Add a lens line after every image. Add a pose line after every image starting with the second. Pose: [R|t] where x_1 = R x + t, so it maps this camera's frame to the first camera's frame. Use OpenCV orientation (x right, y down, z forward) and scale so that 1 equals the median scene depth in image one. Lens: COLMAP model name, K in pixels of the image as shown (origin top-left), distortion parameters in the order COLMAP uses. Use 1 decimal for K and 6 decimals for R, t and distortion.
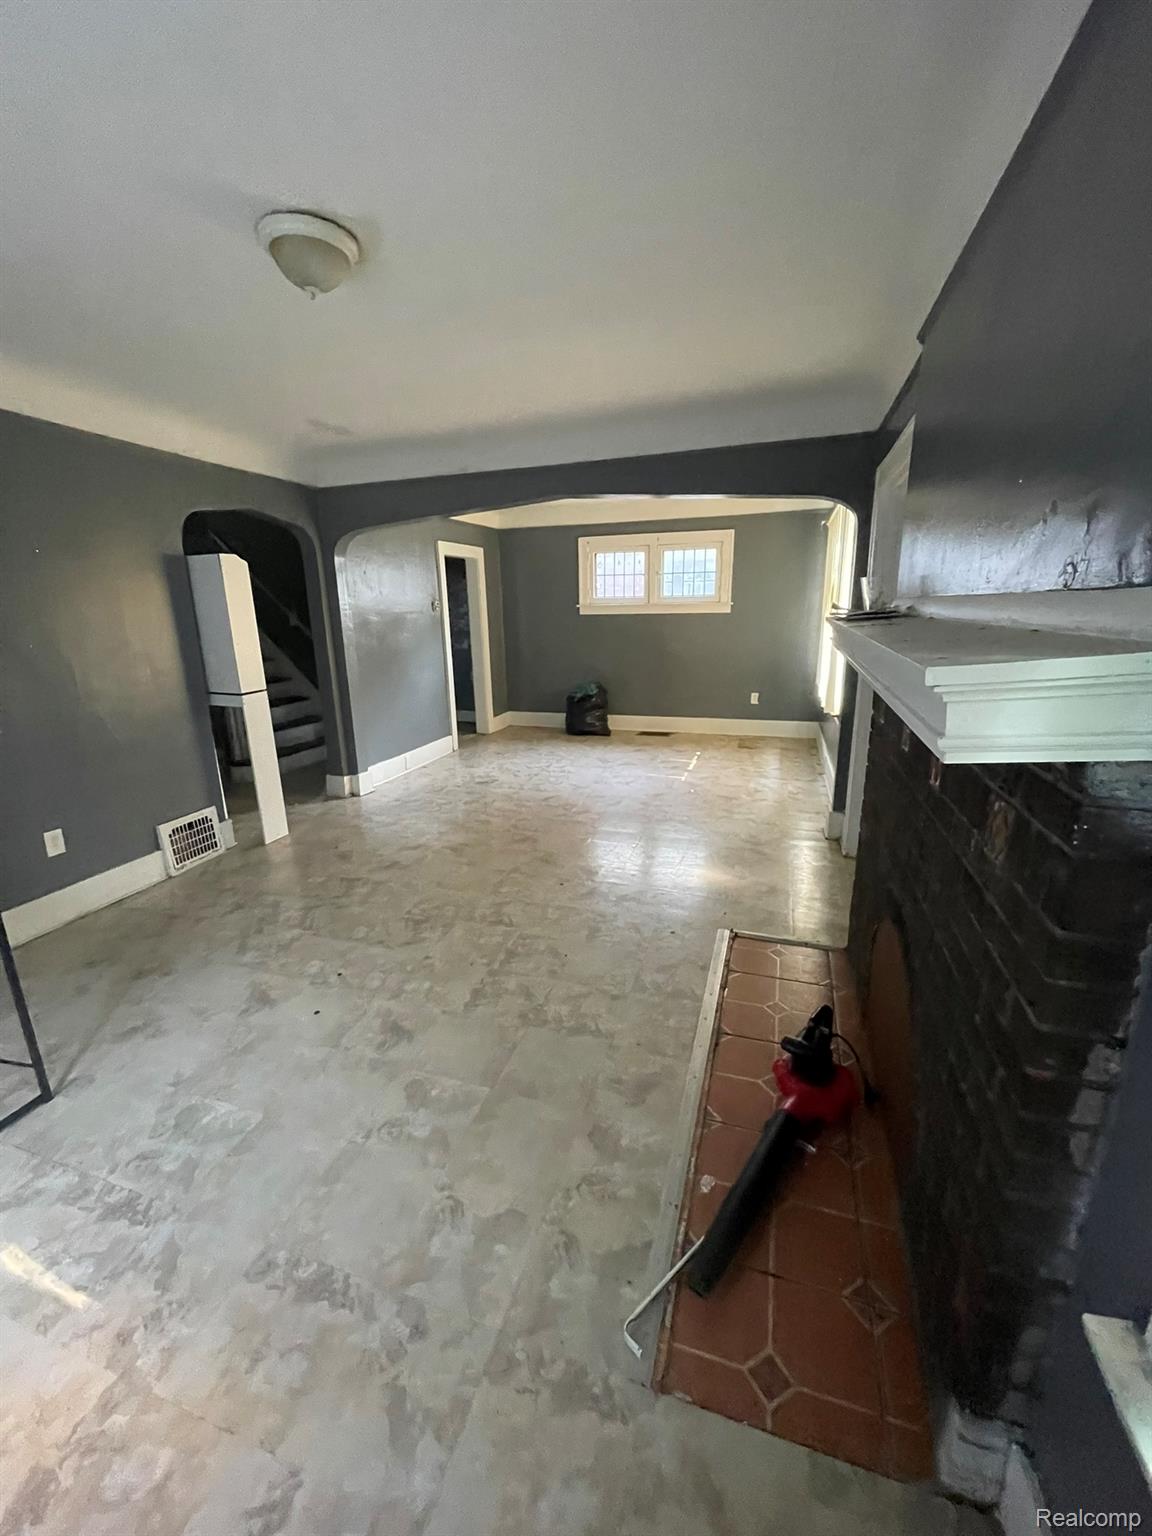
lens RADIAL K [[617.4, 0, 575.9], [0, 617.4, 765.5], [0, 0, 1]] dist [-0.000782, 0.001130]
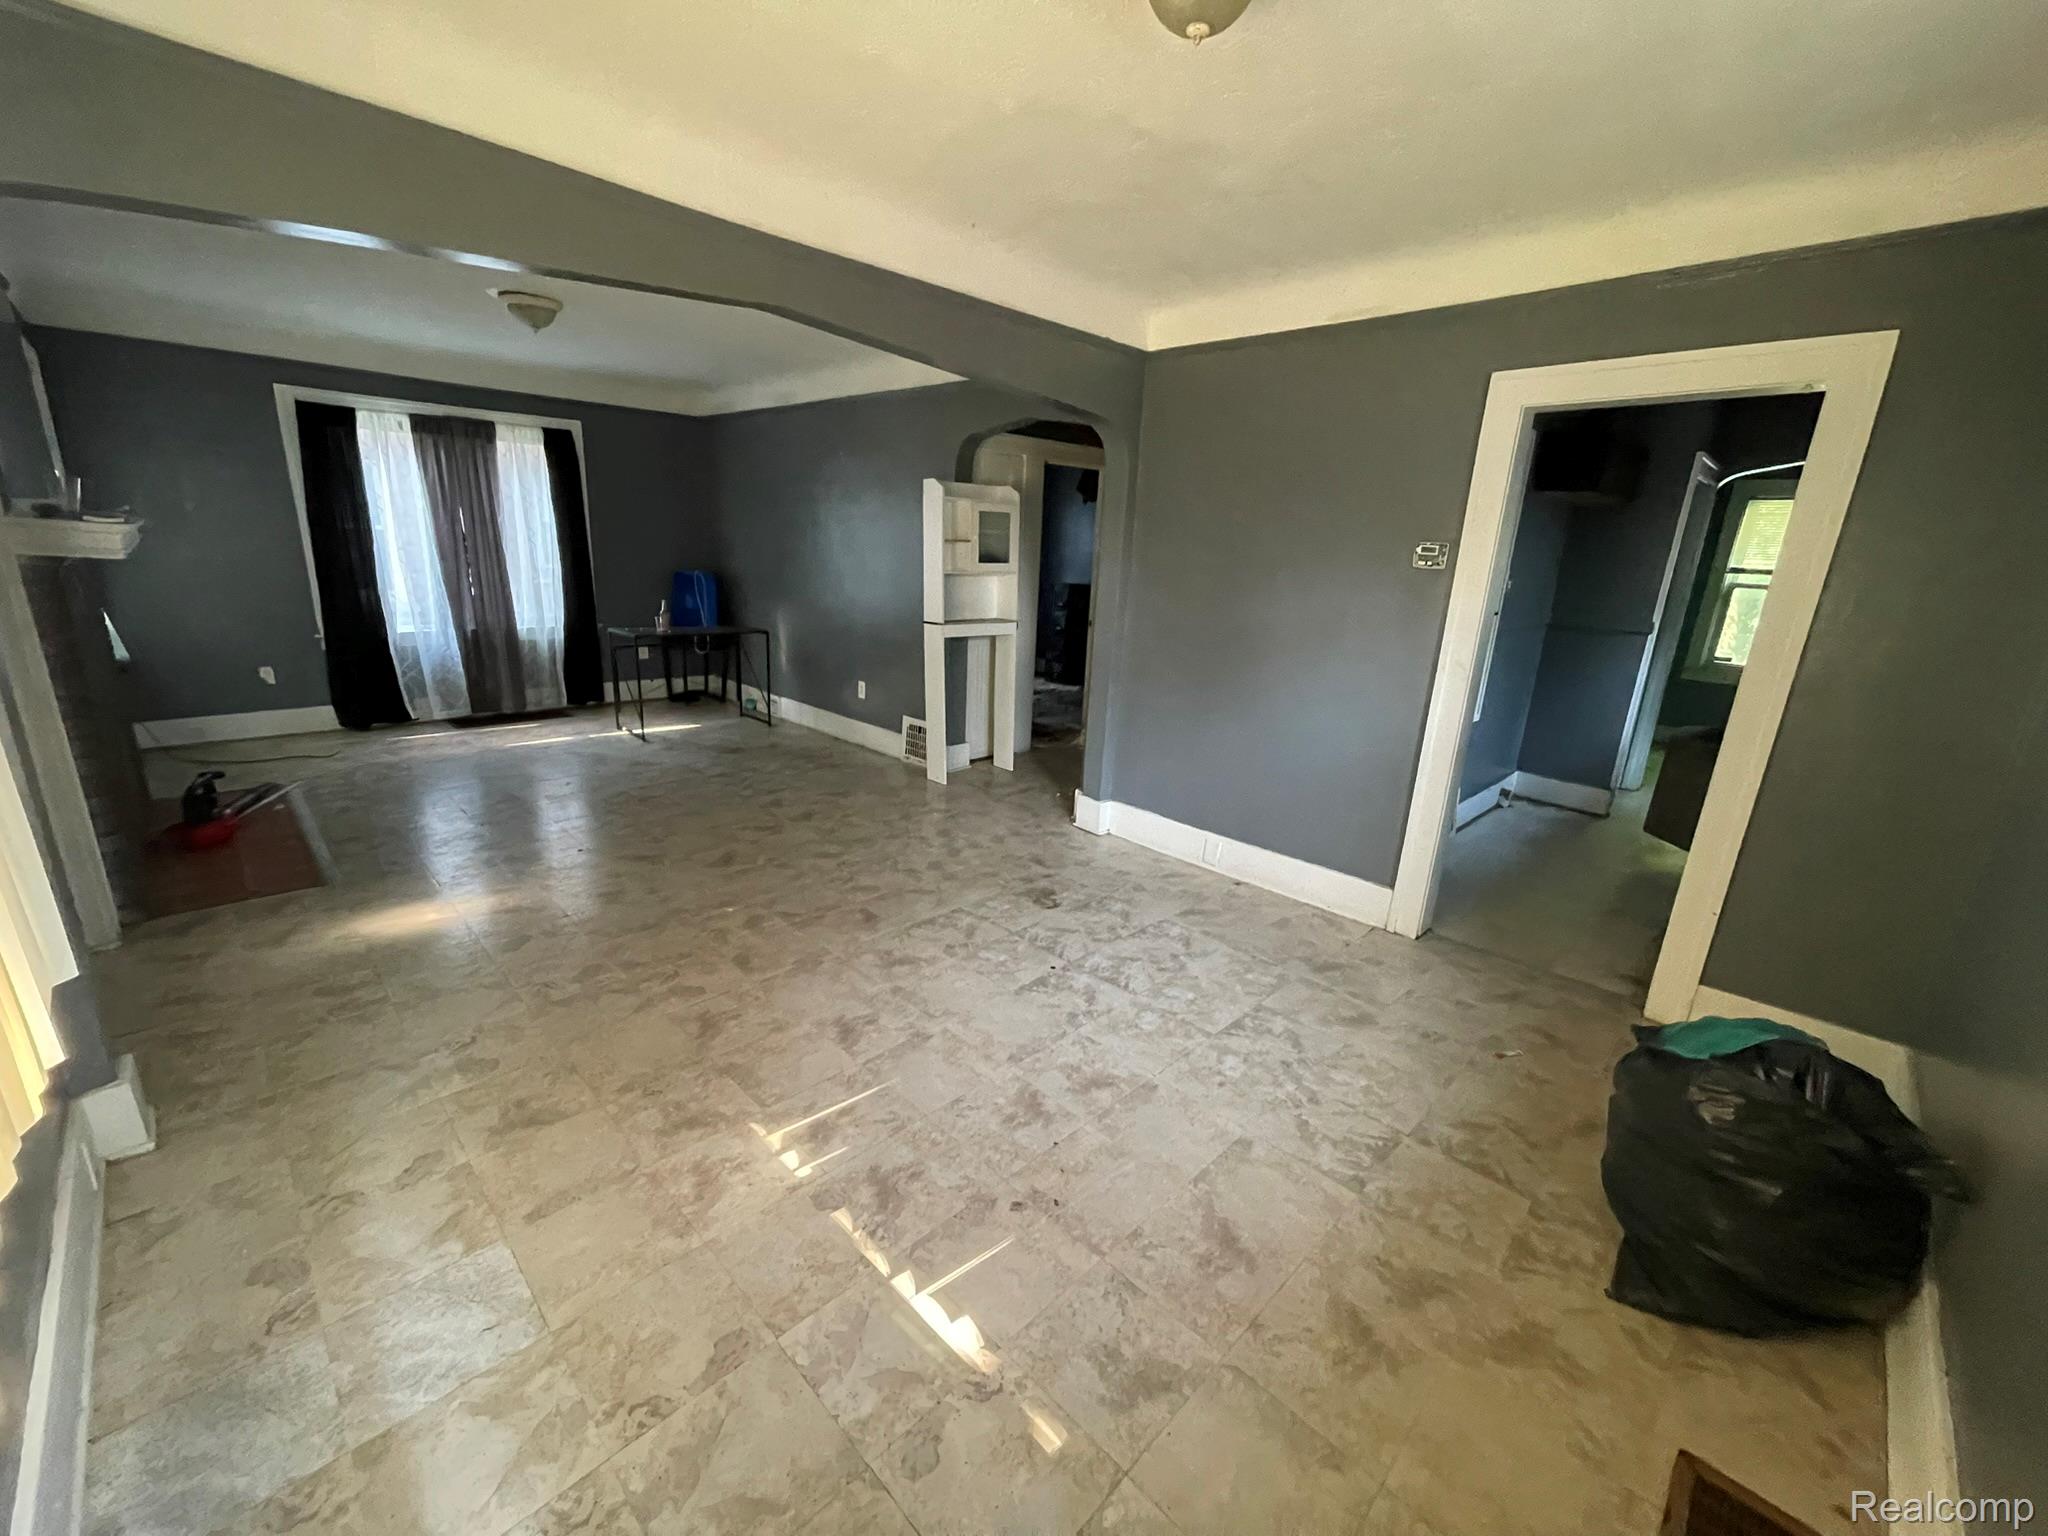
lens RADIAL K [[823.1, 0, 1018.3], [0, 823.1, 784.5], [0, 0, 1]] dist [-0.000782, 0.001130]
pose [[-0.455368, 0.251610, -0.854009, 0.456689], [-0.255968, 0.881734, 0.396264, -0.347141], [0.852713, 0.399045, -0.337109, 1.301474]]
